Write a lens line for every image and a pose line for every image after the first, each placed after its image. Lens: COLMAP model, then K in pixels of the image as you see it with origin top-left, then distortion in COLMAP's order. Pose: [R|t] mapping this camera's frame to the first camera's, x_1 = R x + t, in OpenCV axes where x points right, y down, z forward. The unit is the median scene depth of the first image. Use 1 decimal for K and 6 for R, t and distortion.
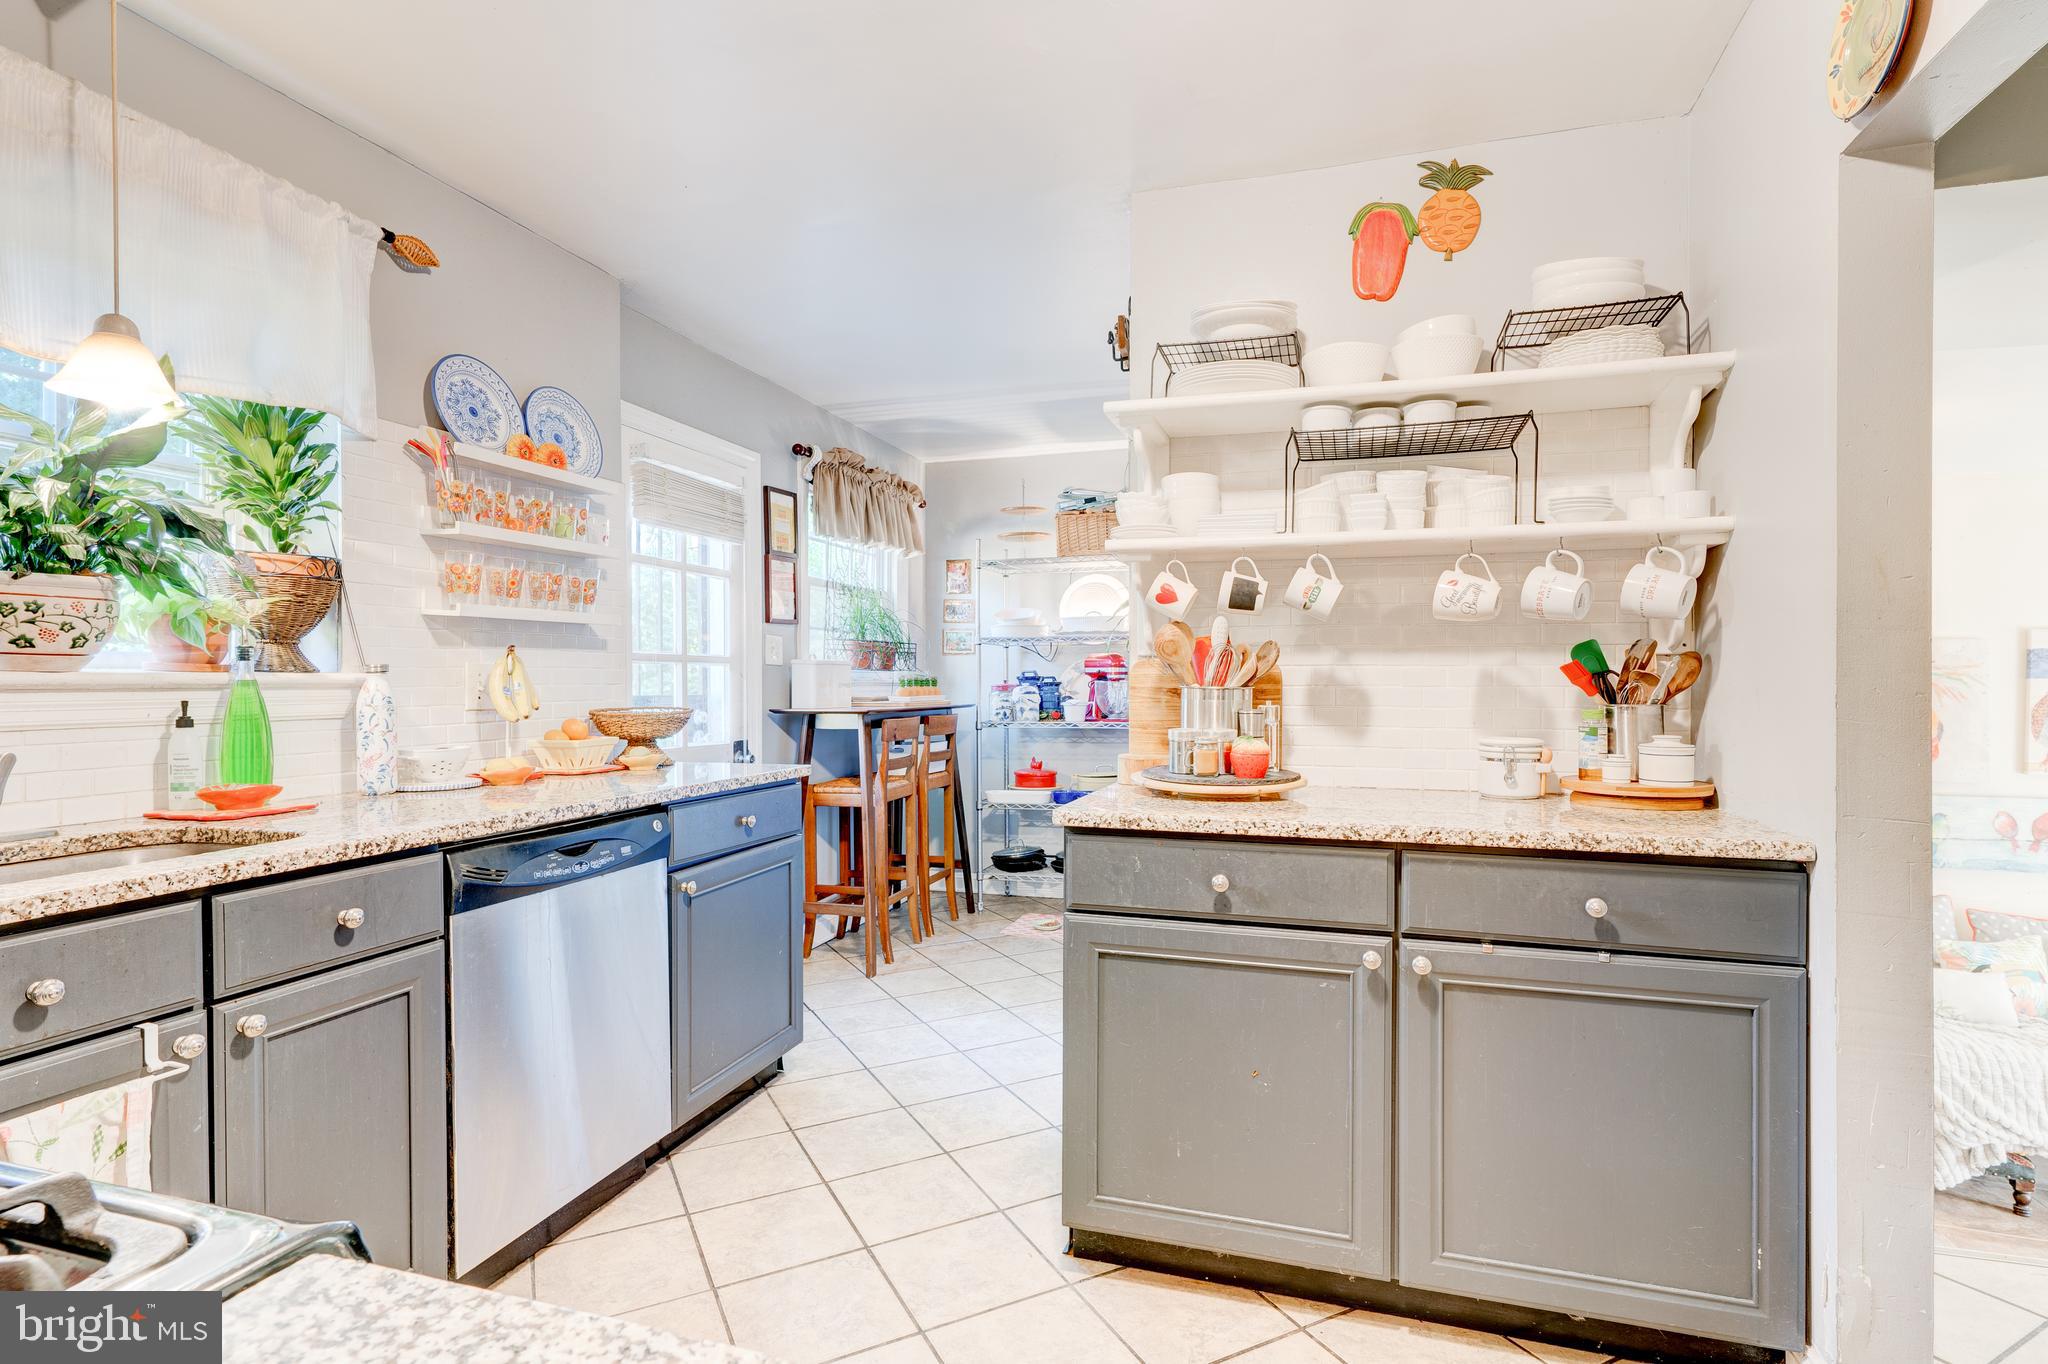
lens RADIAL K [[1001.3, 0, 1024.7], [0, 1001.3, 683.6], [0, 0, 1]] dist [-0.005231, -0.000926]
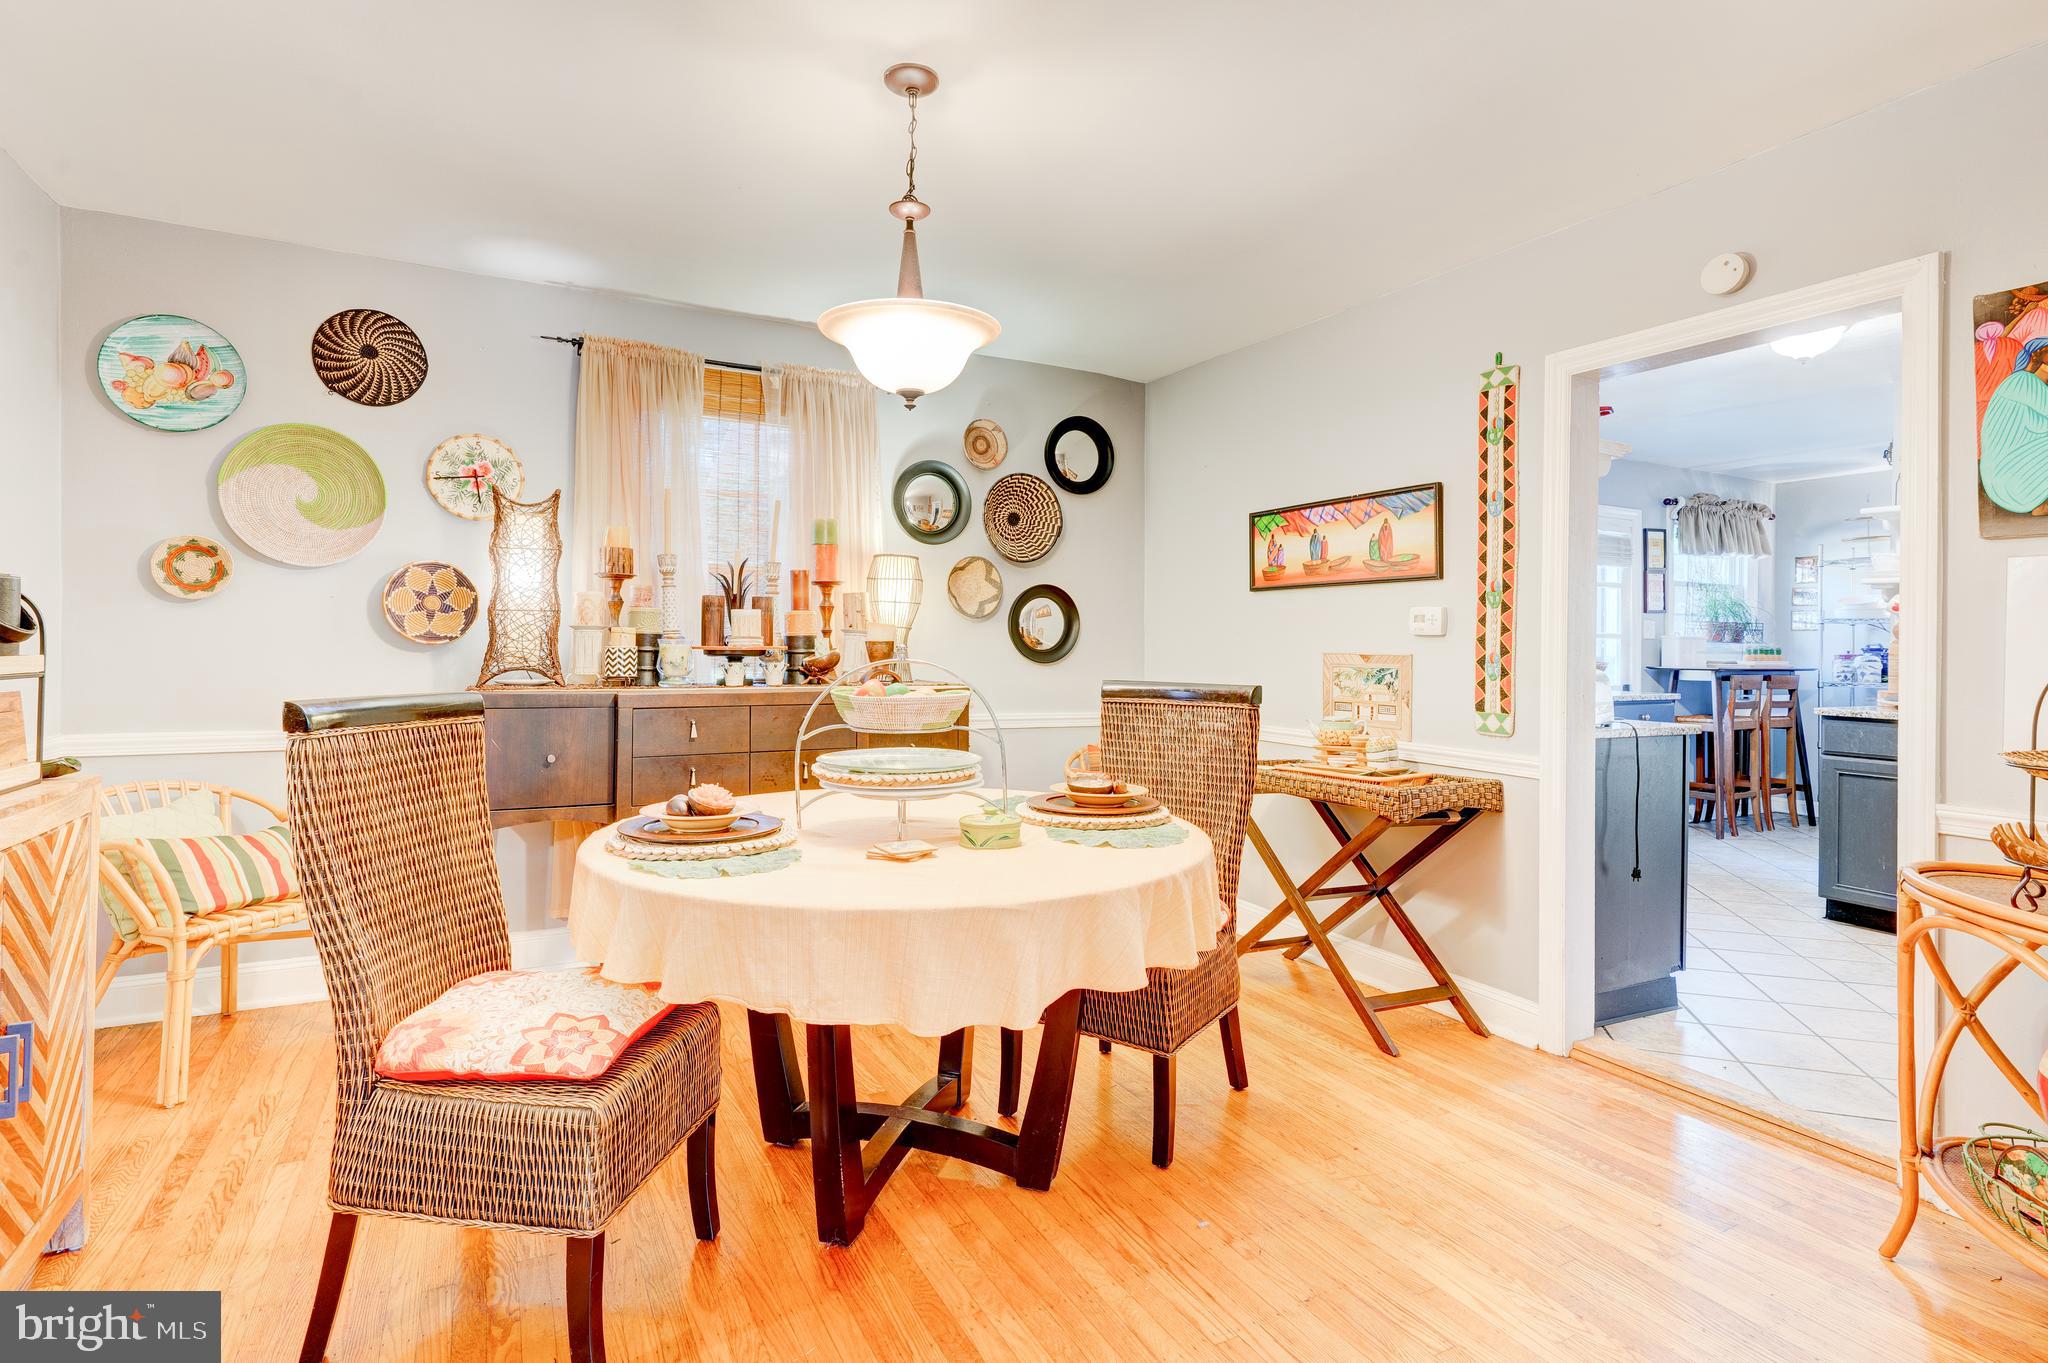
lens RADIAL K [[1001.3, 0, 1029.1], [0, 1001.3, 645.4], [0, 0, 1]] dist [-0.005231, -0.000926]
pose [[0.715161, 0.004841, -0.698943, 0.144194], [-0.013511, 0.999885, -0.006899, 0.014951], [0.698830, 0.014377, 0.715144, -0.765610]]
